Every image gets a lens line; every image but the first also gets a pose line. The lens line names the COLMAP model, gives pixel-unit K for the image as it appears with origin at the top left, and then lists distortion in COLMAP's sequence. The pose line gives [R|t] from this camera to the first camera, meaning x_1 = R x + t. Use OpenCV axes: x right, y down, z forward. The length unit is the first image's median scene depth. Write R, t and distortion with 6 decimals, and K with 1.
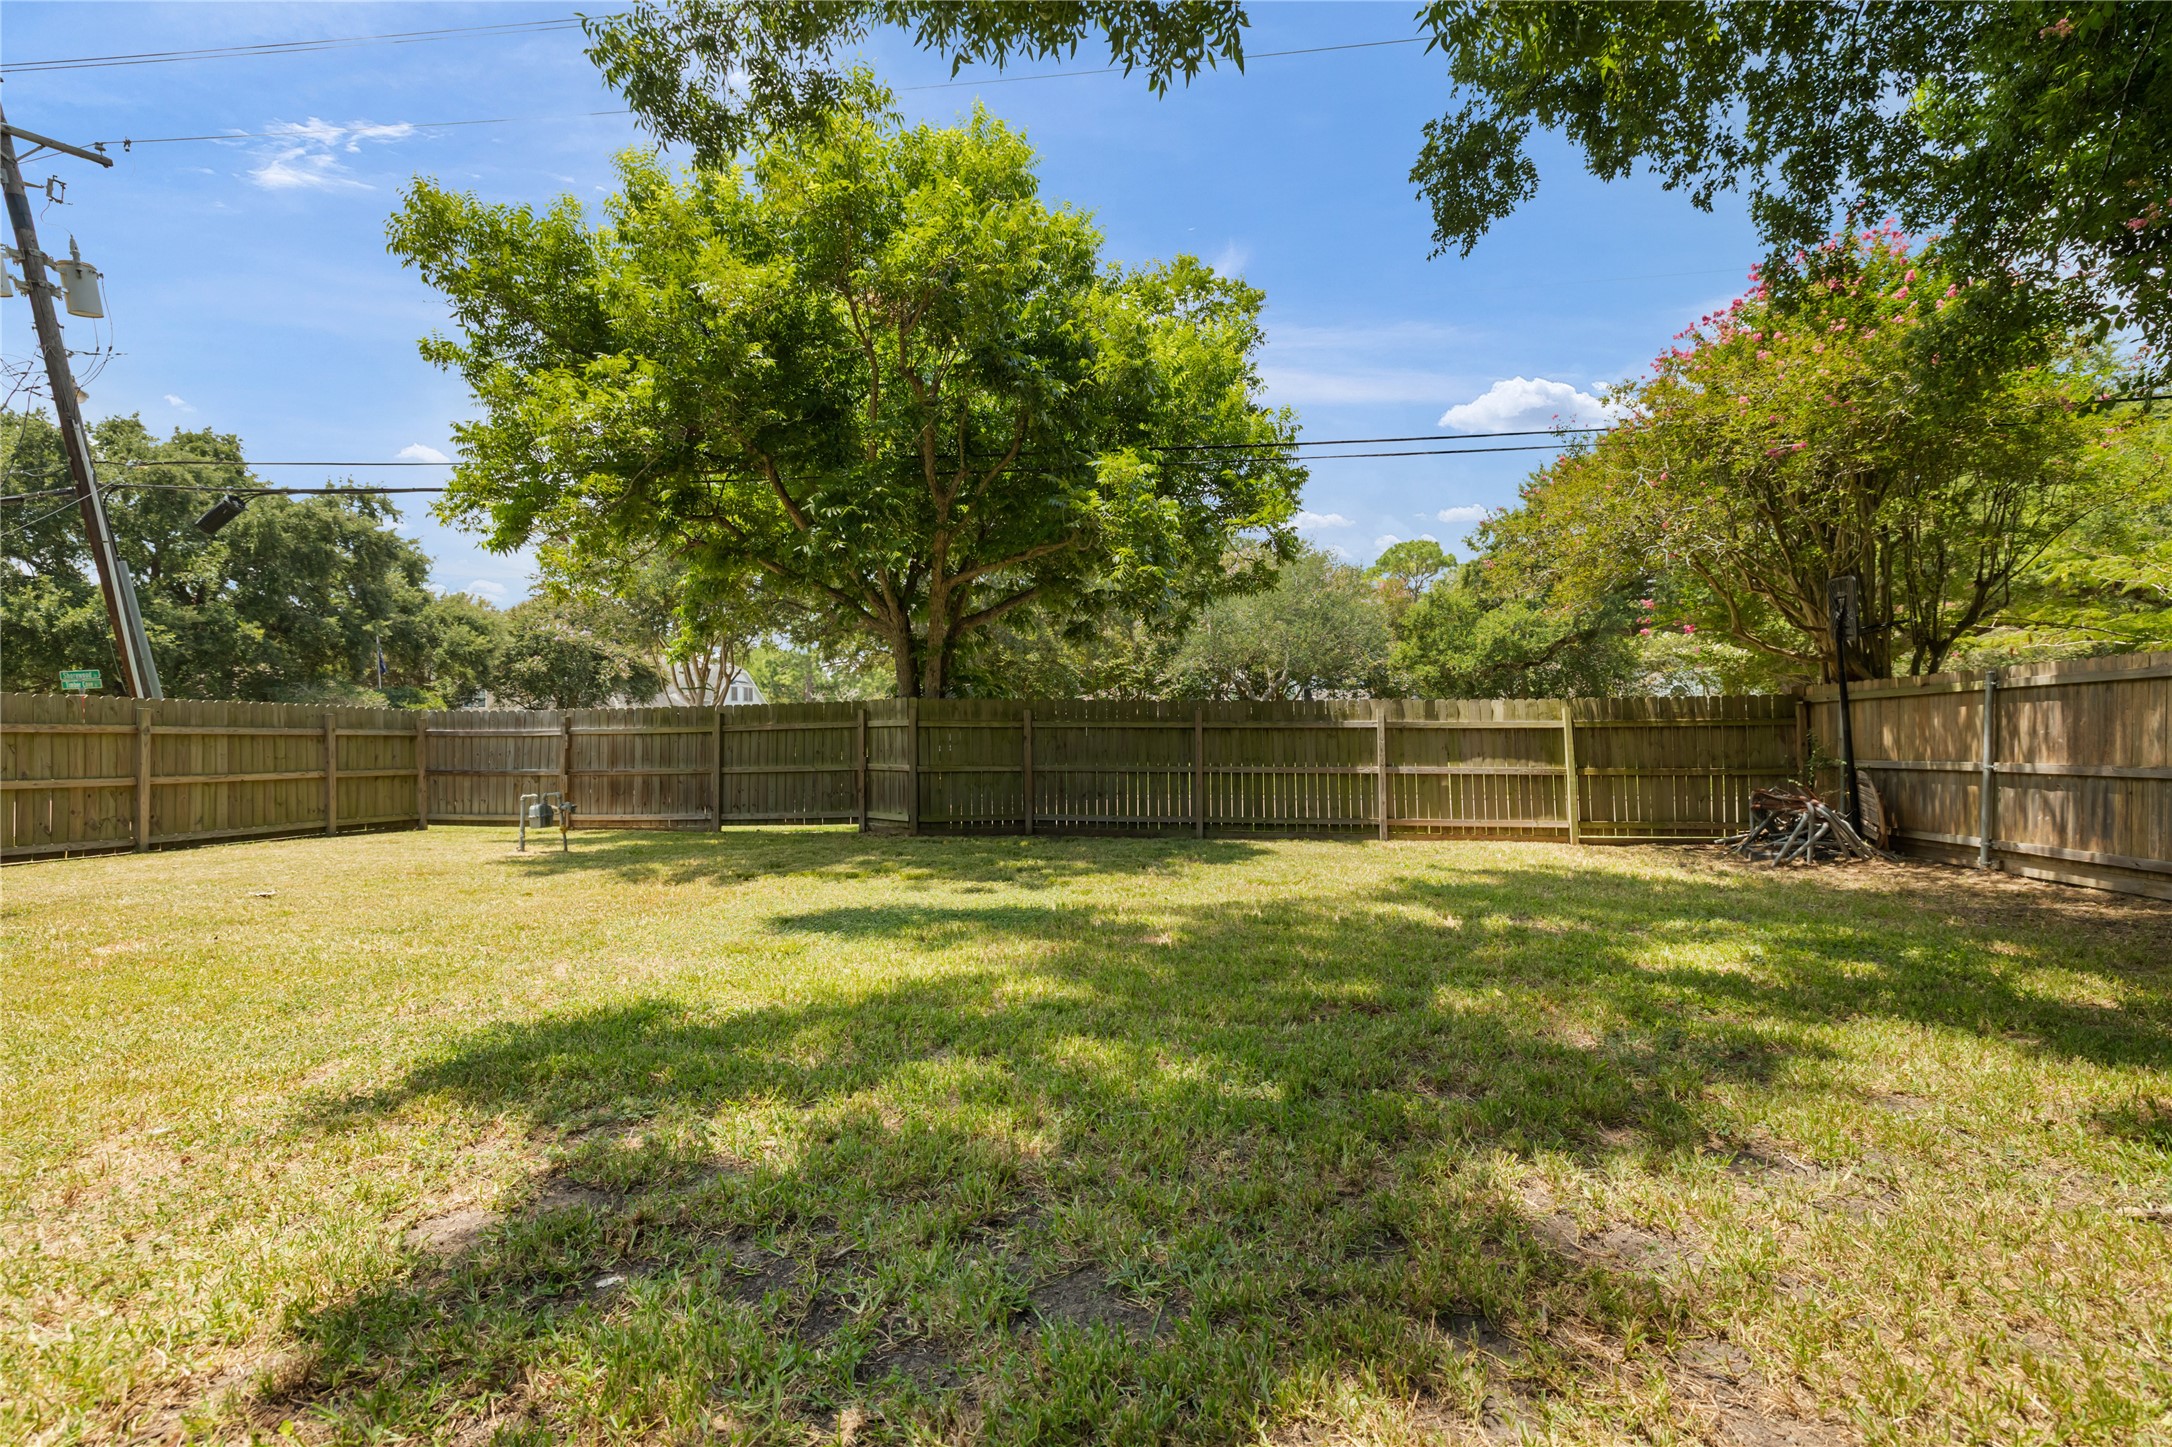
lens RADIAL K [[927.3, 0, 1086.7], [0, 927.3, 728.3], [0, 0, 1]] dist [0.001826, 0.000744]
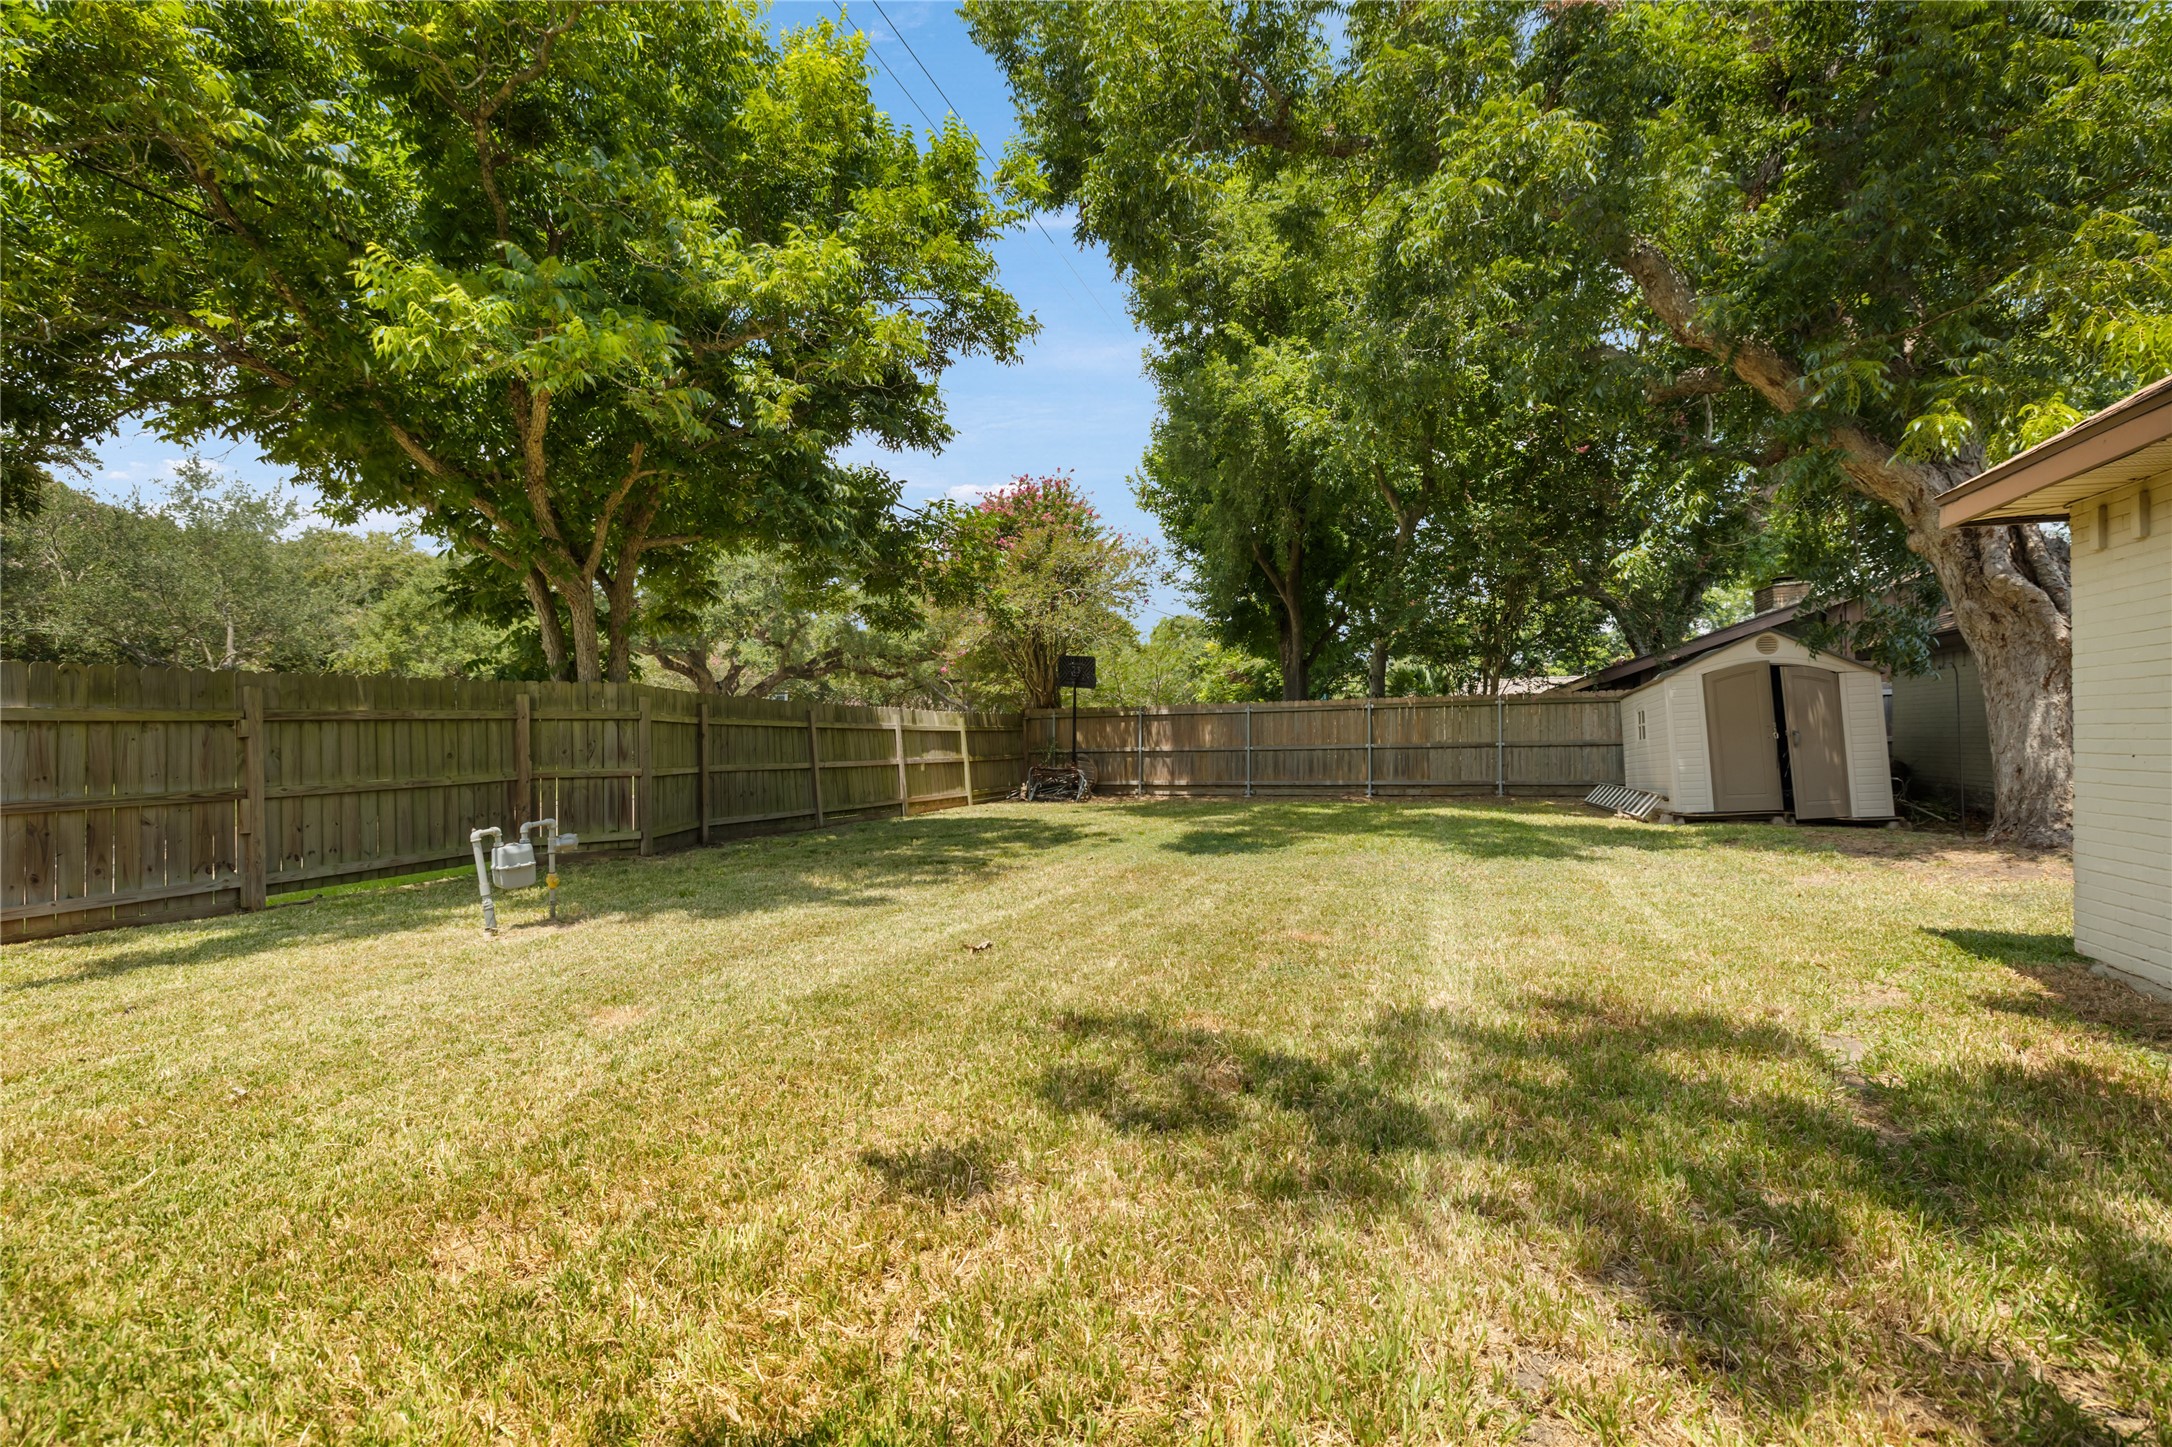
lens RADIAL K [[927.3, 0, 1086.4], [0, 927.3, 729.0], [0, 0, 1]] dist [0.001826, 0.000744]
pose [[0.162731, 0.012316, 0.986594, -1.305059], [-0.007104, 0.999911, -0.011311, 0.018740], [-0.986645, -0.005168, 0.162804, 0.760908]]
